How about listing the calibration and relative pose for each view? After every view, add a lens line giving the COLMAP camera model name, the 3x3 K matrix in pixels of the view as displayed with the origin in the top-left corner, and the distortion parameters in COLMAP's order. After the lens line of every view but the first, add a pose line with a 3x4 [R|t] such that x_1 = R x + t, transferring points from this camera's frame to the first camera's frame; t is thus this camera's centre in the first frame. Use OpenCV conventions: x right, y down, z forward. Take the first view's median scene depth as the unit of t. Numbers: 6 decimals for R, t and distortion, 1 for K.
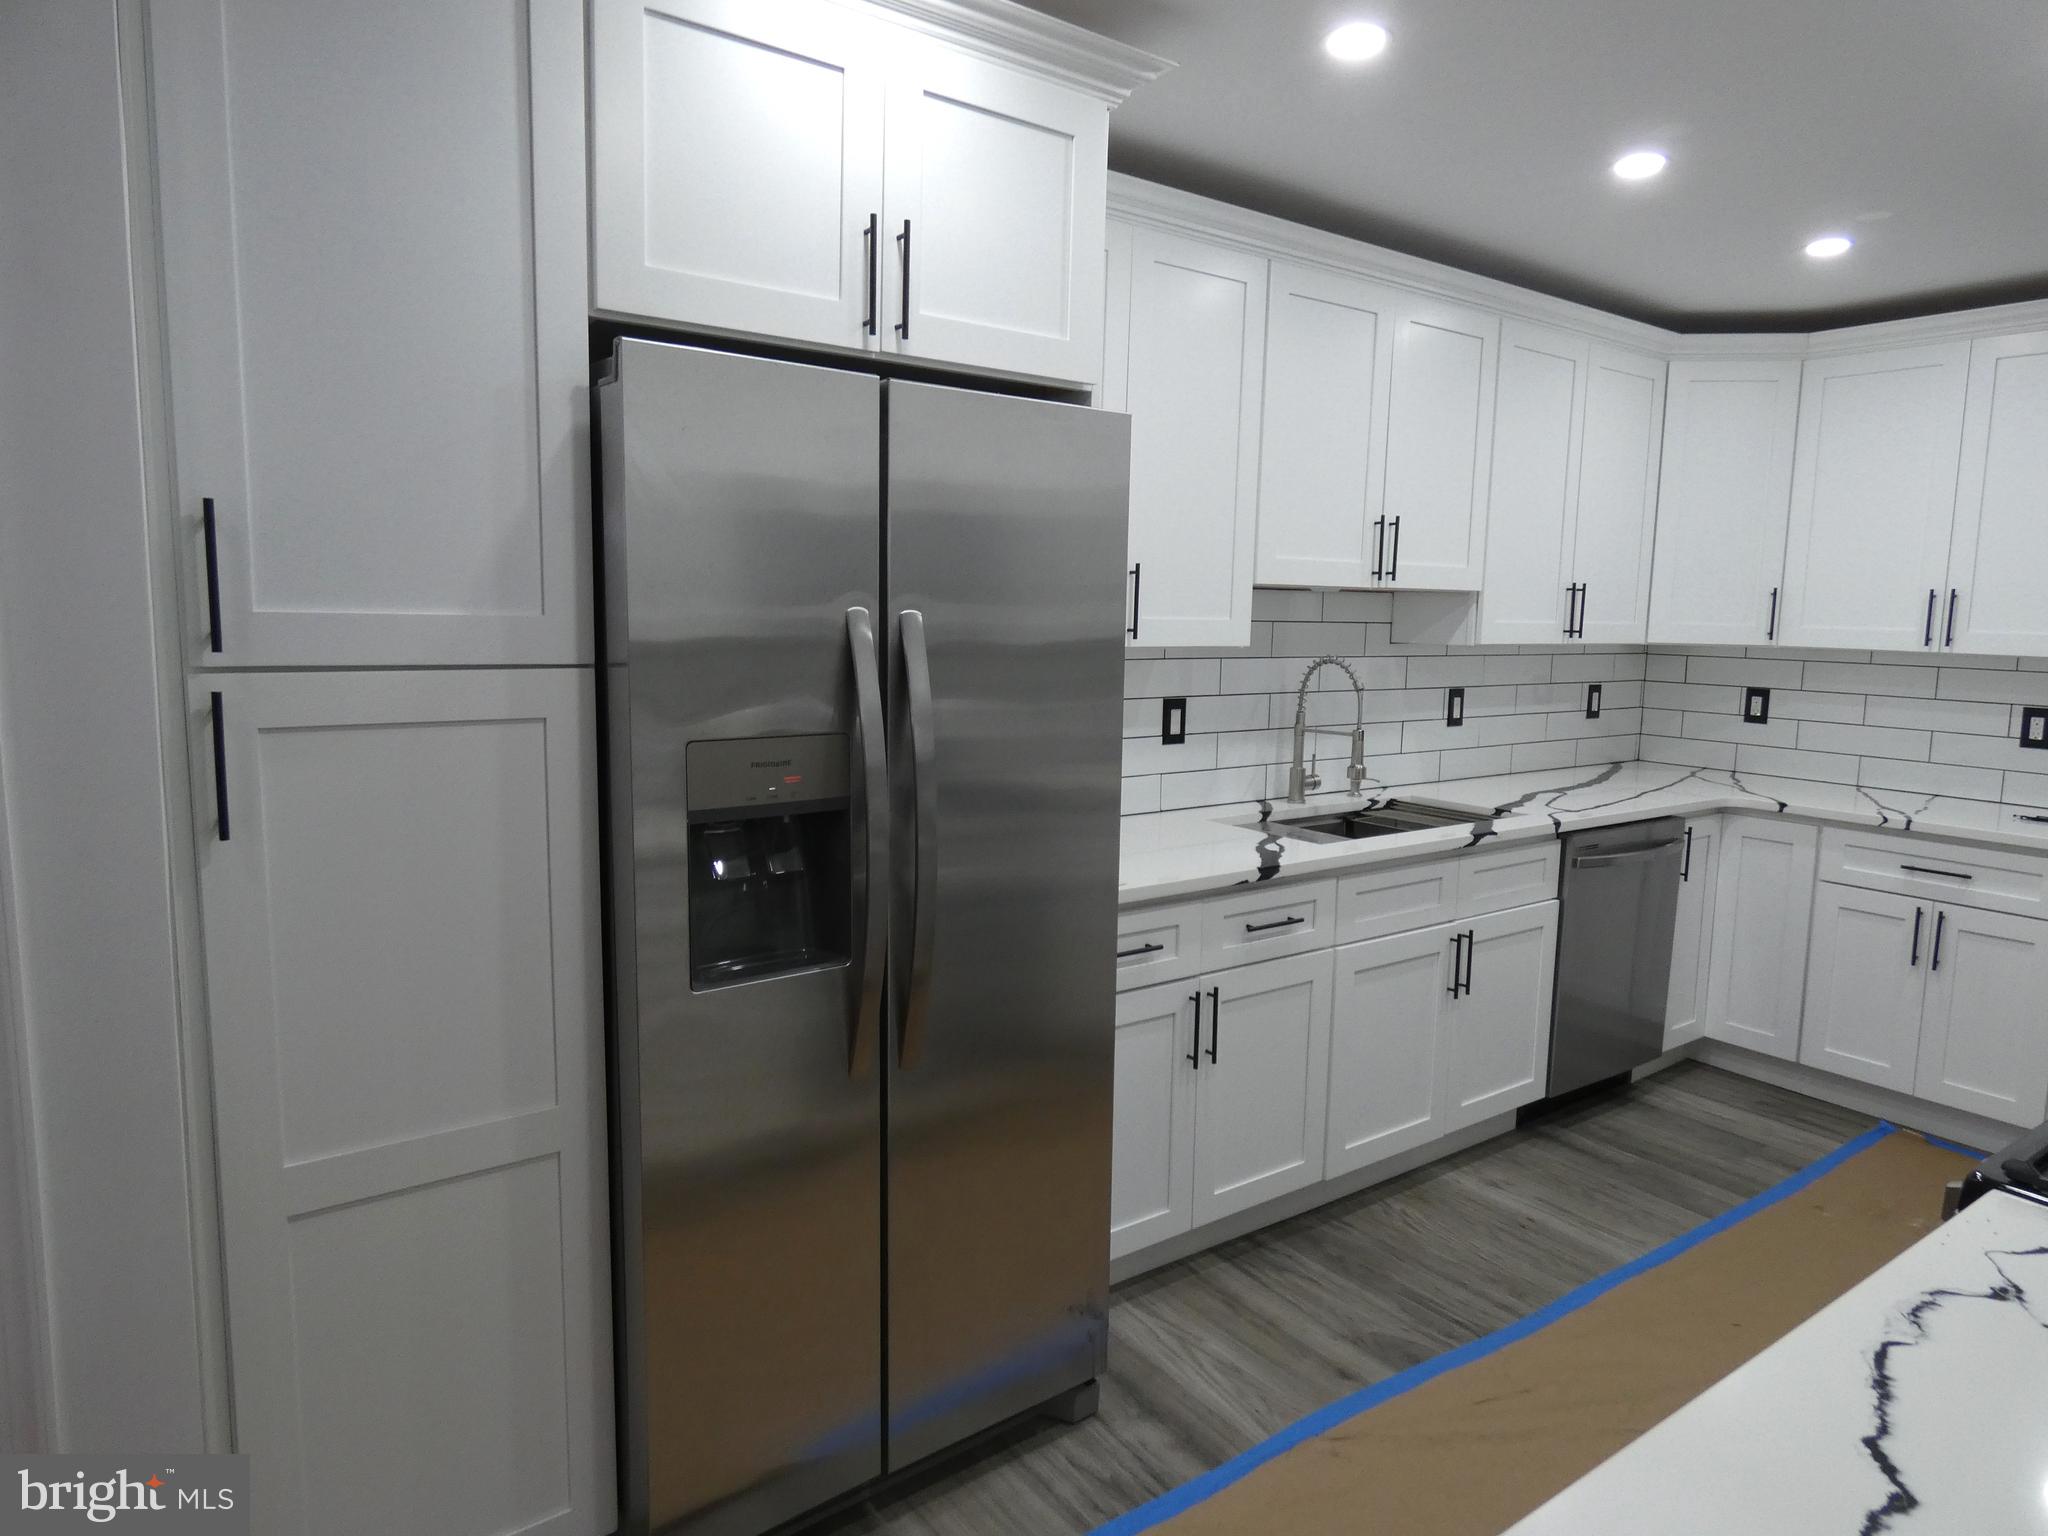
lens RADIAL K [[1218.7, 0, 1049.7], [0, 1218.7, 758.8], [0, 0, 1]] dist [-0.005049, 0.006430]
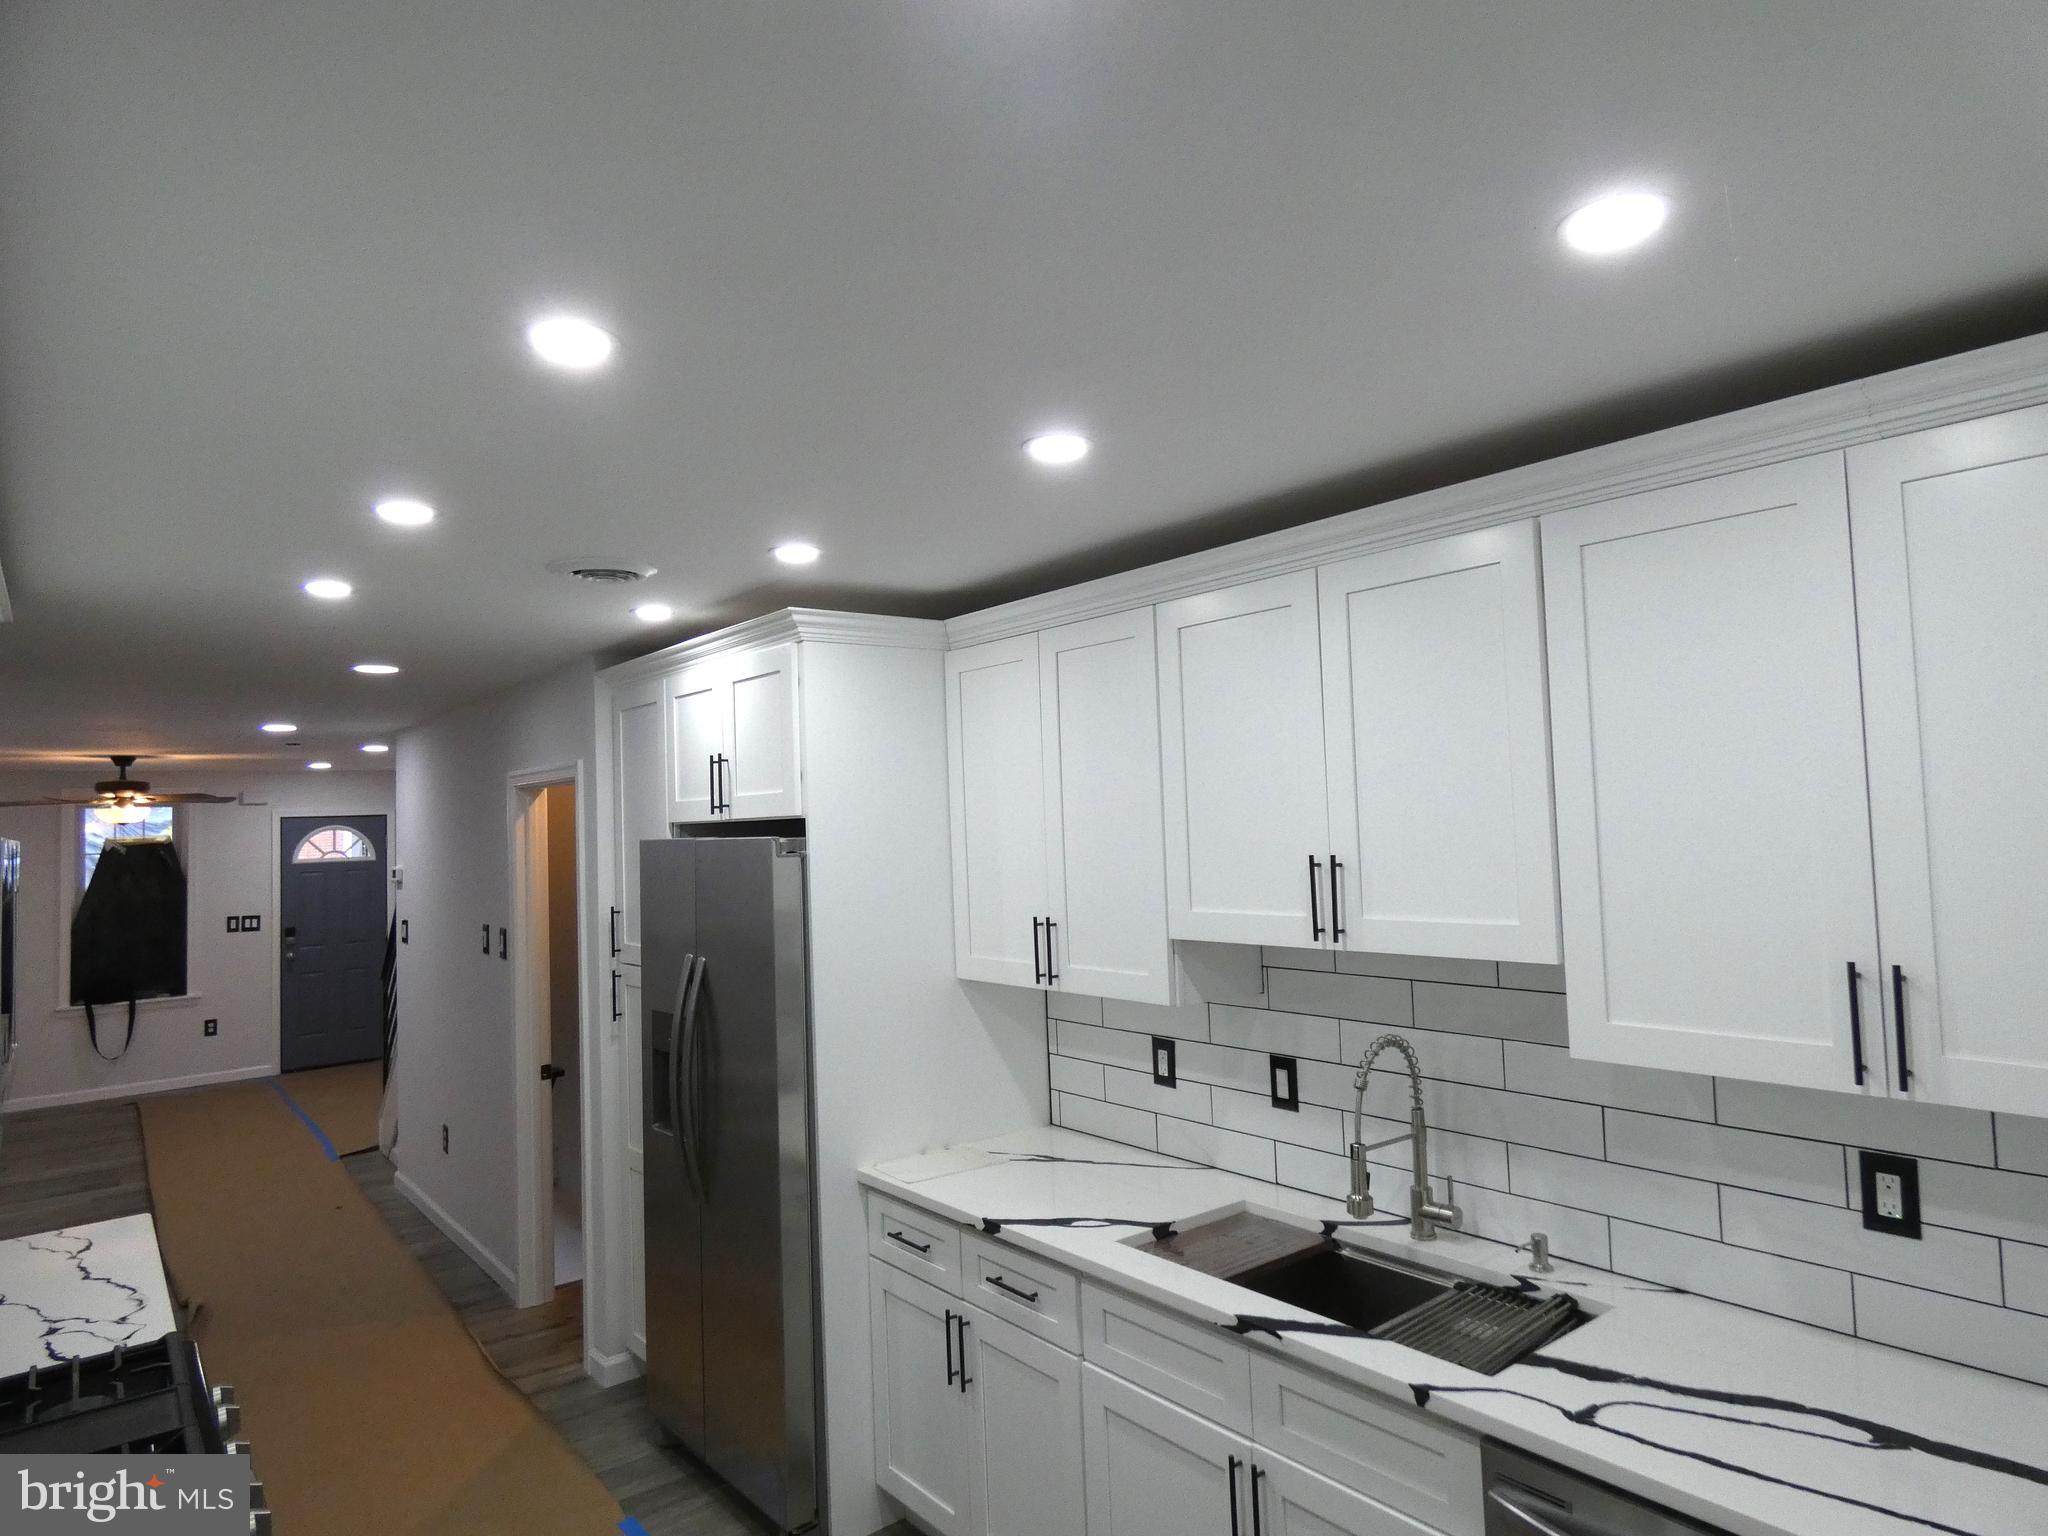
lens RADIAL K [[1218.7, 0, 1033.4], [0, 1218.7, 767.2], [0, 0, 1]] dist [-0.005049, 0.006430]
pose [[0.051702, -0.067391, -0.996386, 0.930346], [-0.086672, 0.993653, -0.071703, -0.168427], [0.994894, 0.090066, 0.045533, 0.720985]]
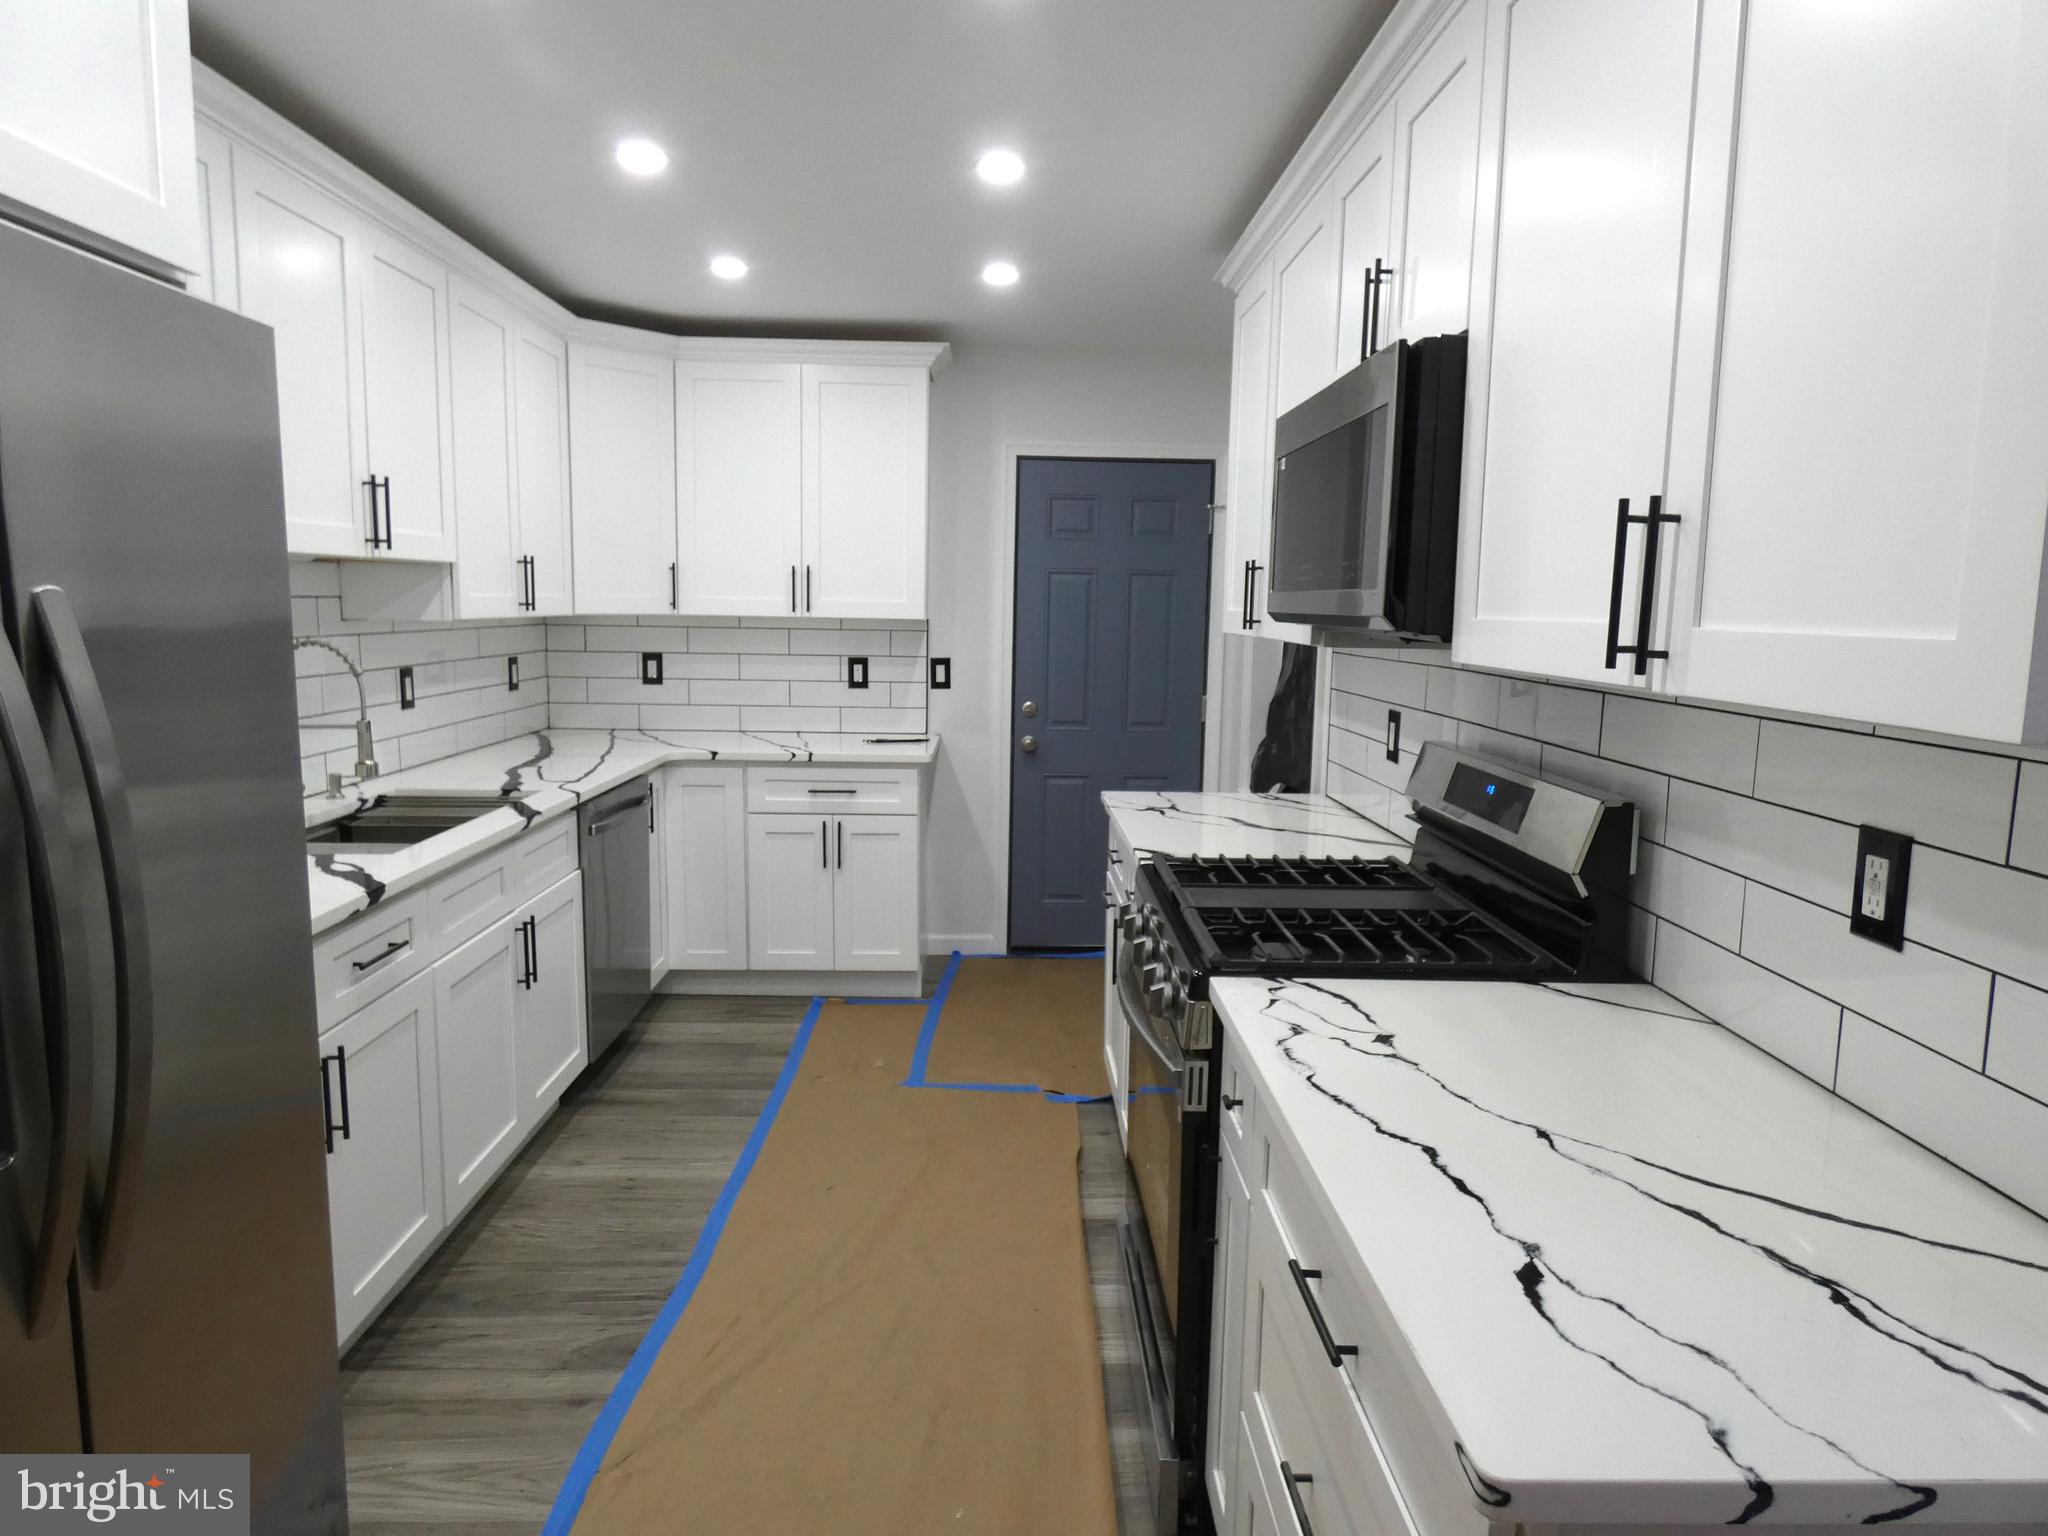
lens RADIAL K [[1218.7, 0, 1019.1], [0, 1218.7, 763.3], [0, 0, 1]] dist [-0.005049, 0.006430]
pose [[0.566587, -0.119148, 0.815342, -0.183979], [0.096166, 0.992290, 0.078180, -0.015735], [-0.818371, 0.034113, 0.573676, 0.113641]]
